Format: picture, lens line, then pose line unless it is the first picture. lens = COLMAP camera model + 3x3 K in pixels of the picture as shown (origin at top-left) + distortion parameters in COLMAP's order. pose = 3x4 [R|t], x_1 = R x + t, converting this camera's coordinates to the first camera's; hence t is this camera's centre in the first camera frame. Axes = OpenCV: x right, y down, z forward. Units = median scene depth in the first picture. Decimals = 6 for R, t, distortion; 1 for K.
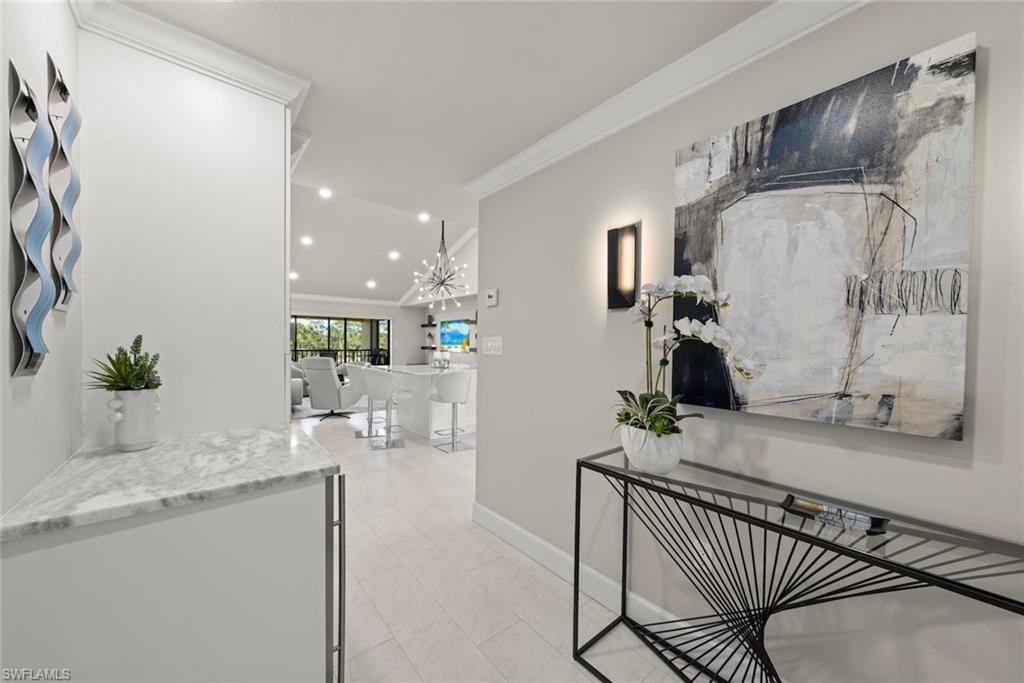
lens RADIAL K [[370.2, 0, 512.0], [0, 370.2, 341.5], [0, 0, 1]] dist [-0.000454, -0.000033]
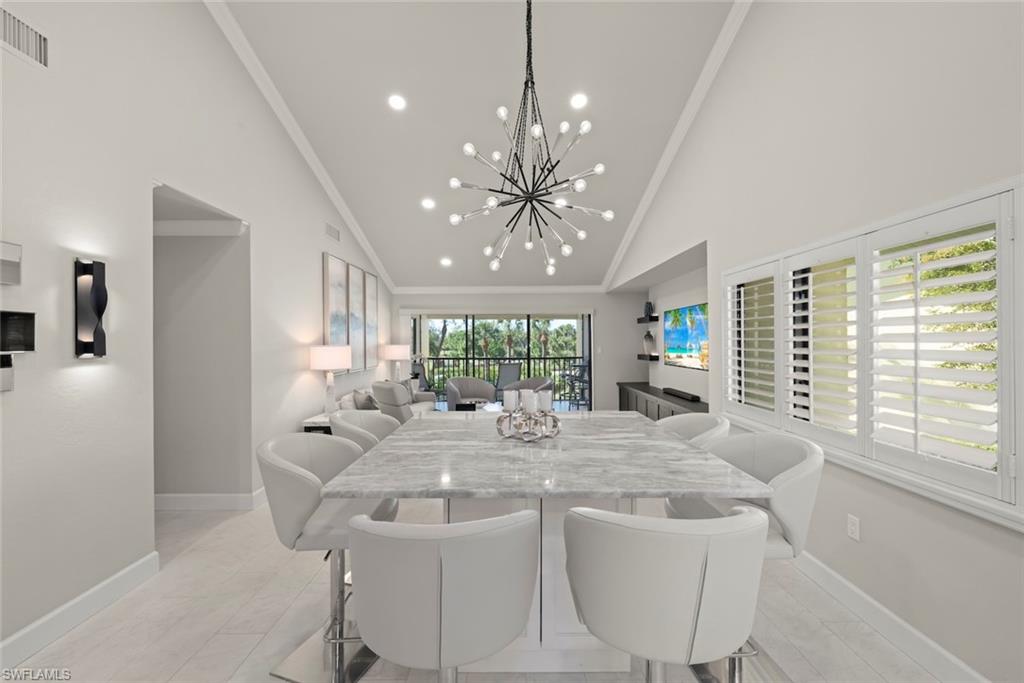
lens RADIAL K [[411.9, 0, 515.2], [0, 411.9, 339.6], [0, 0, 1]] dist [-0.000352, -0.000138]
pose [[0.777603, -0.021828, -0.628377, 0.025764], [0.020345, 0.999747, -0.009552, -0.009020], [0.628426, -0.005357, 0.777851, 0.356373]]
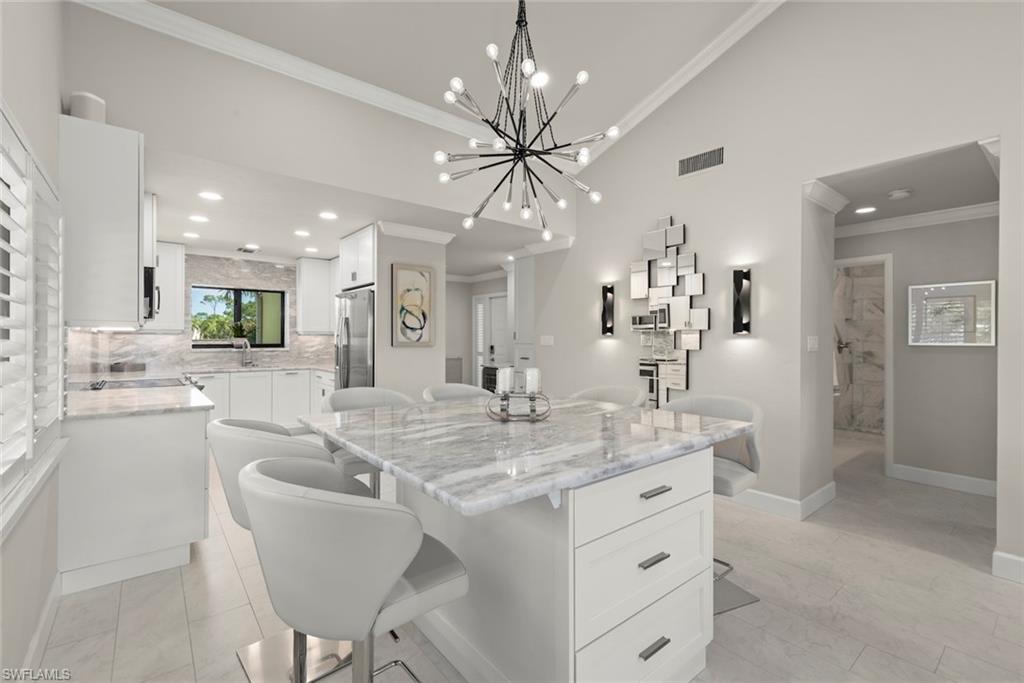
lens RADIAL K [[460.9, 0, 512.0], [0, 460.9, 341.5], [0, 0, 1]] dist [0.001171, -0.000221]
pose [[-0.999752, -0.015551, 0.015962, -0.099399], [-0.015529, 0.999878, 0.001511, 0.001728], [-0.015984, 0.001263, -0.999871, 0.728725]]
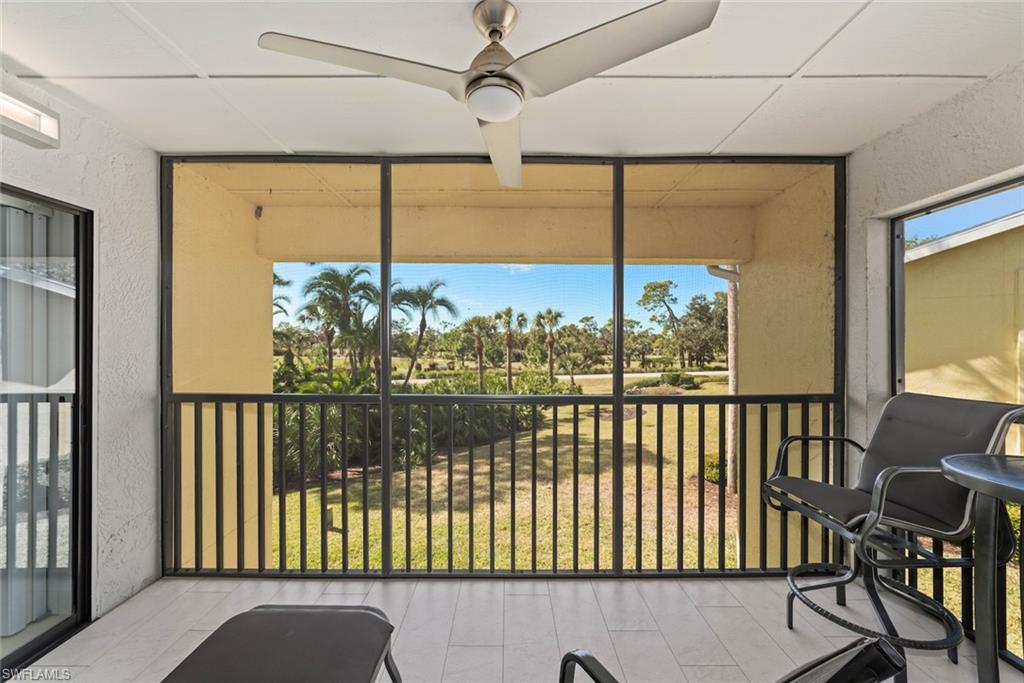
lens RADIAL K [[398.4, 0, 507.4], [0, 398.4, 342.4], [0, 0, 1]] dist [0.001091, 0.000018]
pose [[0.769572, -0.013777, -0.638411, -0.463836], [0.012478, 0.999901, -0.006536, -0.005357], [0.638438, -0.002936, 0.769668, 0.920174]]
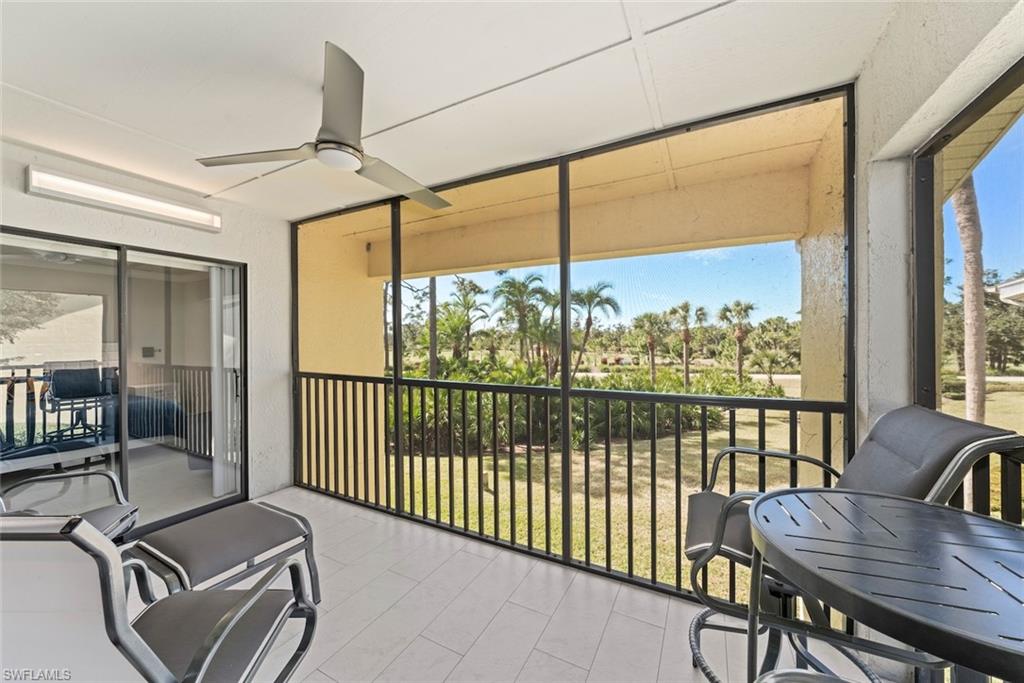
lens RADIAL K [[370.2, 0, 512.0], [0, 370.2, 341.5], [0, 0, 1]] dist [-0.000454, -0.000033]
pose [[0.383130, -0.010743, -0.923632, -0.372564], [0.014563, 0.999878, -0.005589, -0.002527], [0.923580, -0.011310, 0.383239, 1.023211]]
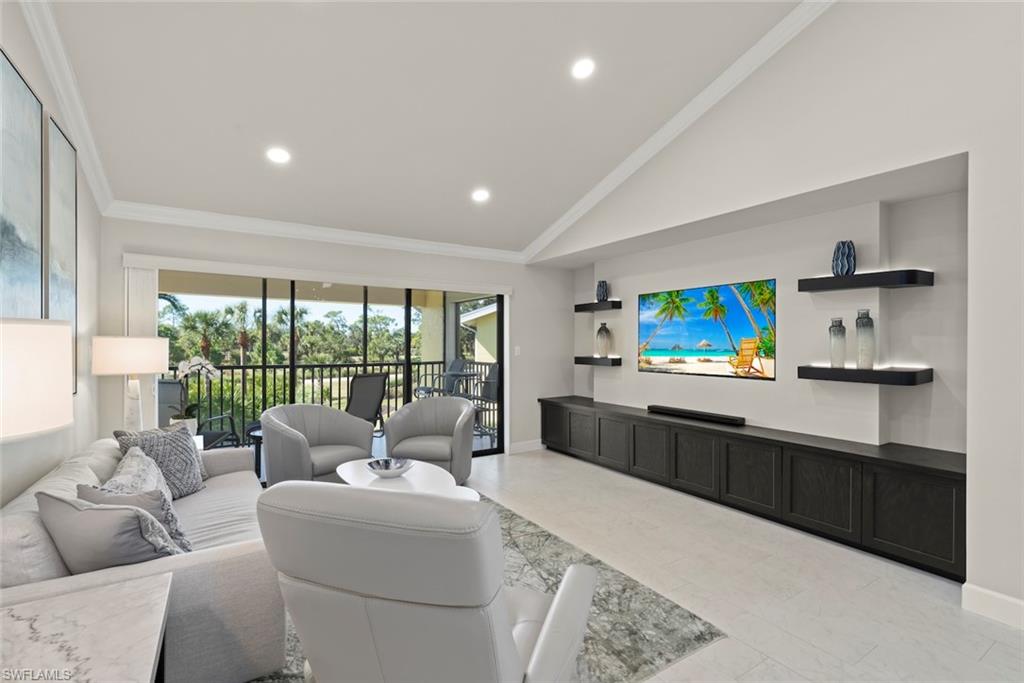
lens RADIAL K [[460.9, 0, 512.0], [0, 460.9, 341.5], [0, 0, 1]] dist [0.001171, -0.000221]
pose [[0.992168, -0.010562, -0.124462, -0.260554], [0.010619, 0.999944, -0.000204, -0.005256], [0.124458, -0.001119, 0.992224, 0.487678]]
